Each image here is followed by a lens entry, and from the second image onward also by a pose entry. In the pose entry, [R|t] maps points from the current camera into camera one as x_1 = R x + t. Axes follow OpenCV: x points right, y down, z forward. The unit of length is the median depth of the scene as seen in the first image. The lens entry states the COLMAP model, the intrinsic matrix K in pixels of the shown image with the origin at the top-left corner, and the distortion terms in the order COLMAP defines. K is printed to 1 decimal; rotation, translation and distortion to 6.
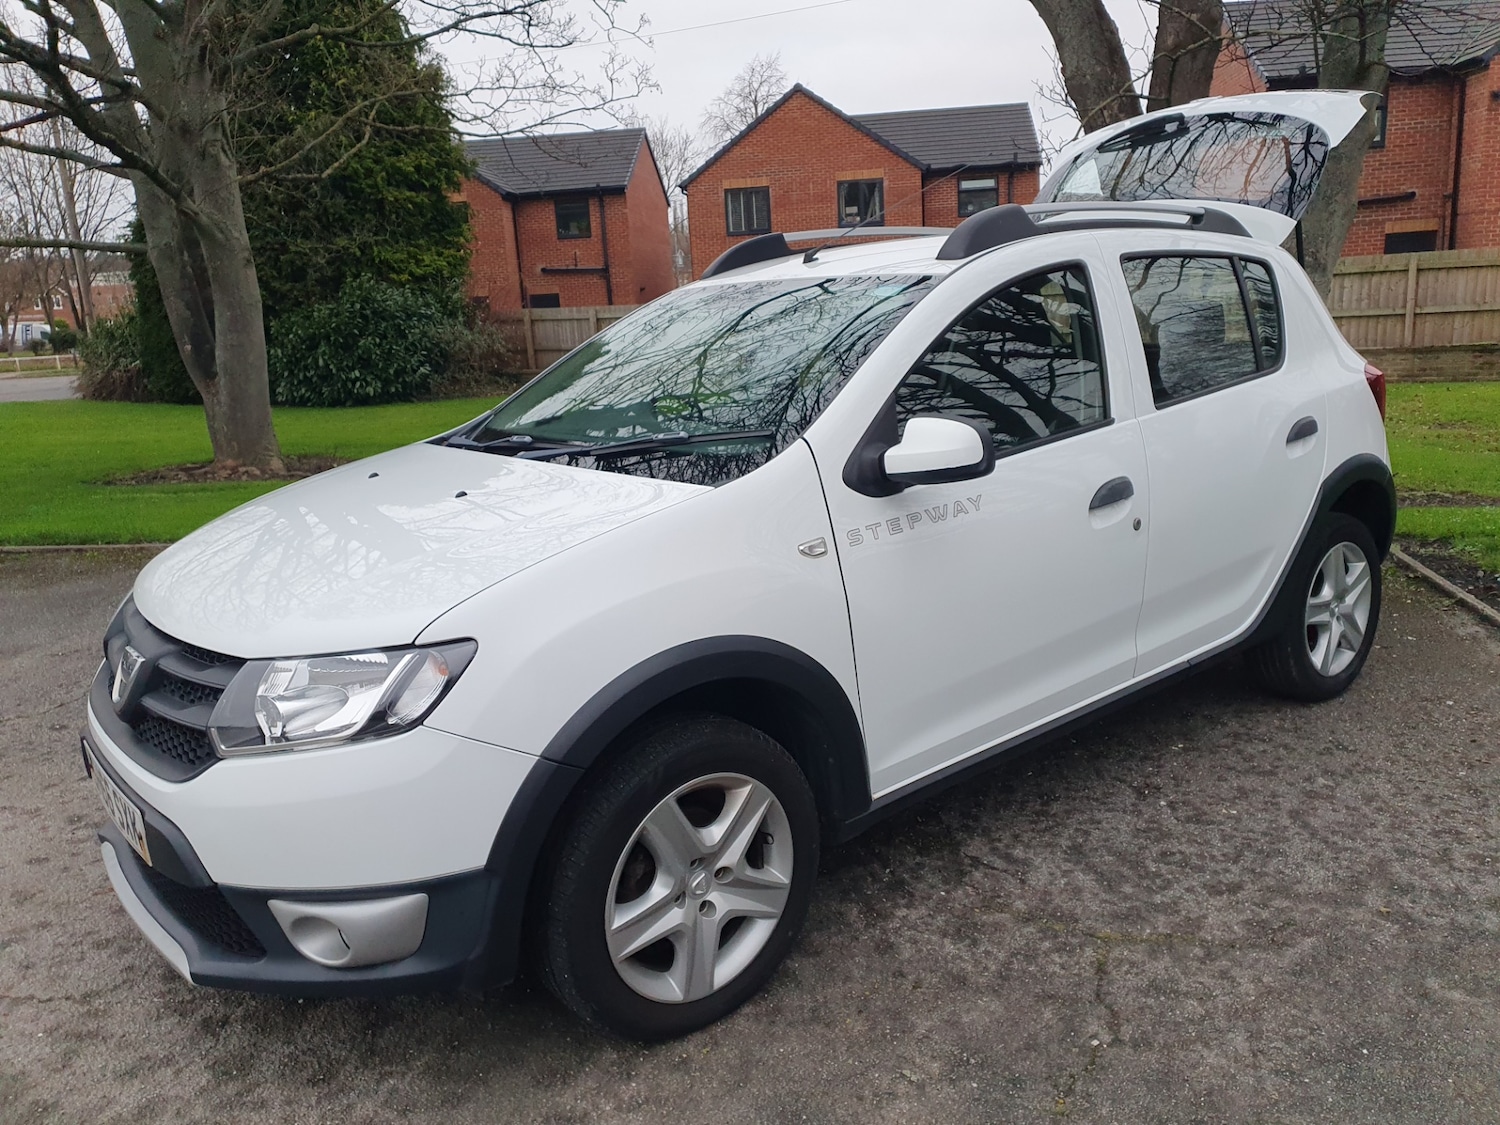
lens RADIAL K [[1157.0, 0, 751.0], [0, 1157.0, 554.6], [0, 0, 1]] dist [0.003430, 0.009814]
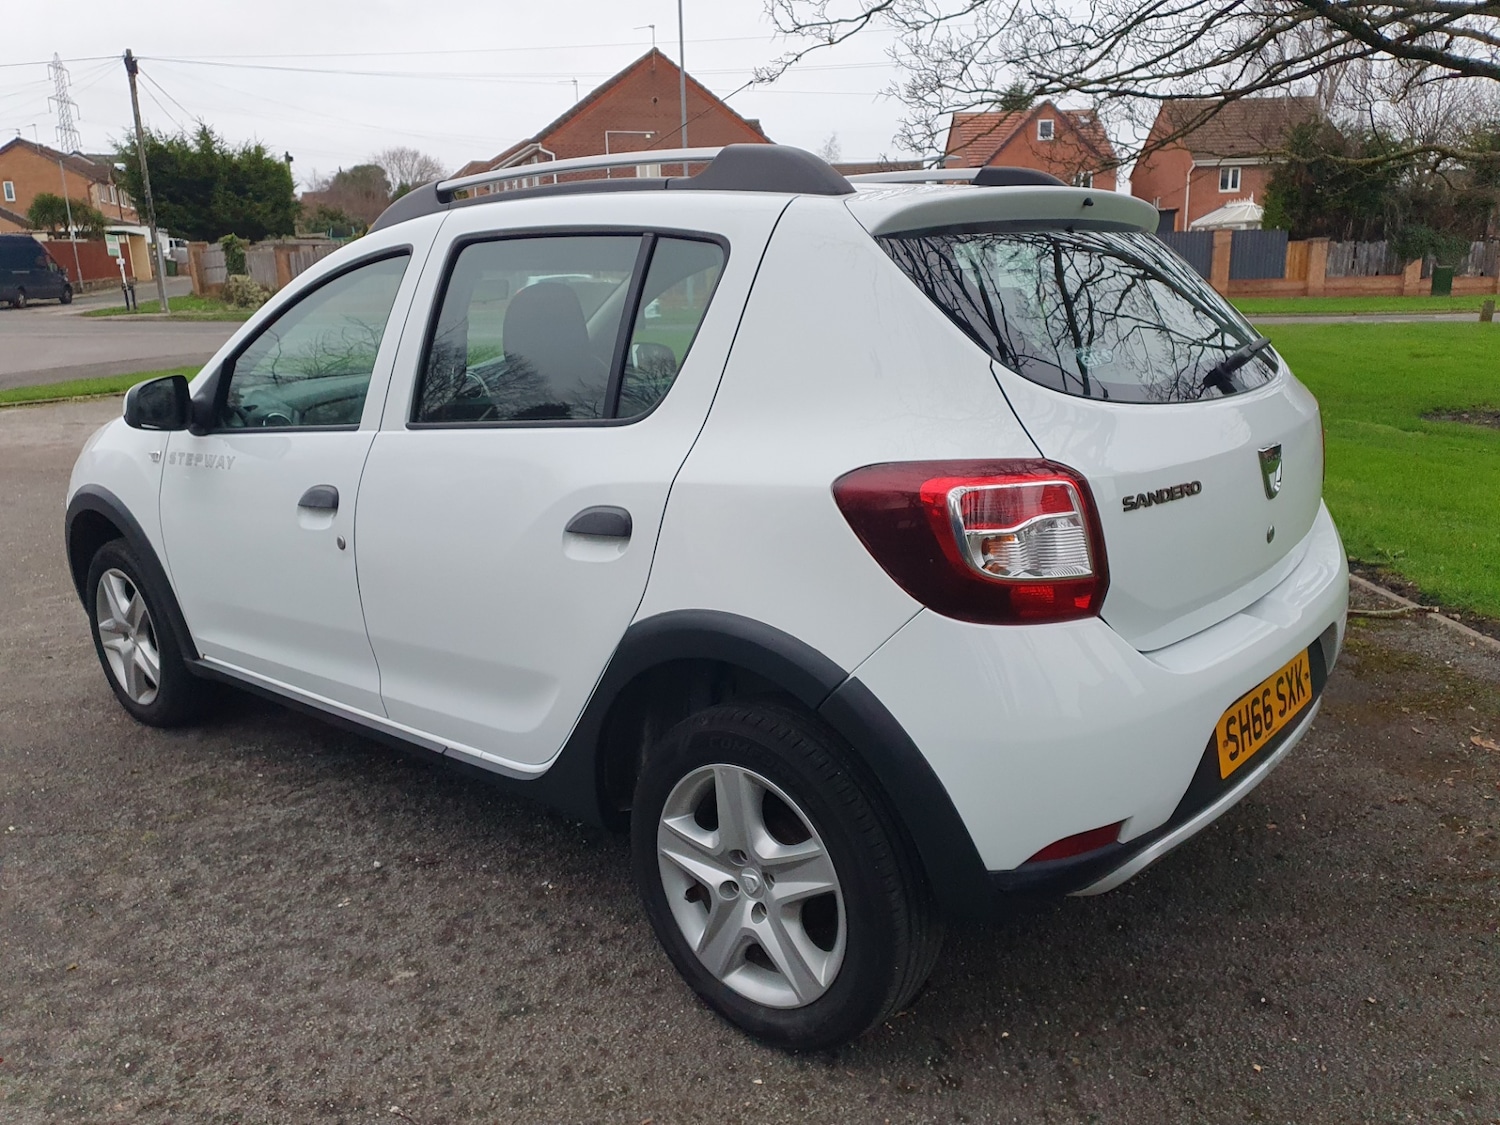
lens RADIAL K [[1153.0, 0, 751.5], [0, 1153.0, 560.4], [0, 0, 1]] dist [0.005958, 0.014885]
pose [[0.189231, 0.275444, -0.942509, 1.338927], [-0.193400, 0.951504, 0.239243, -0.312787], [0.962698, 0.137009, 0.233325, 1.174662]]
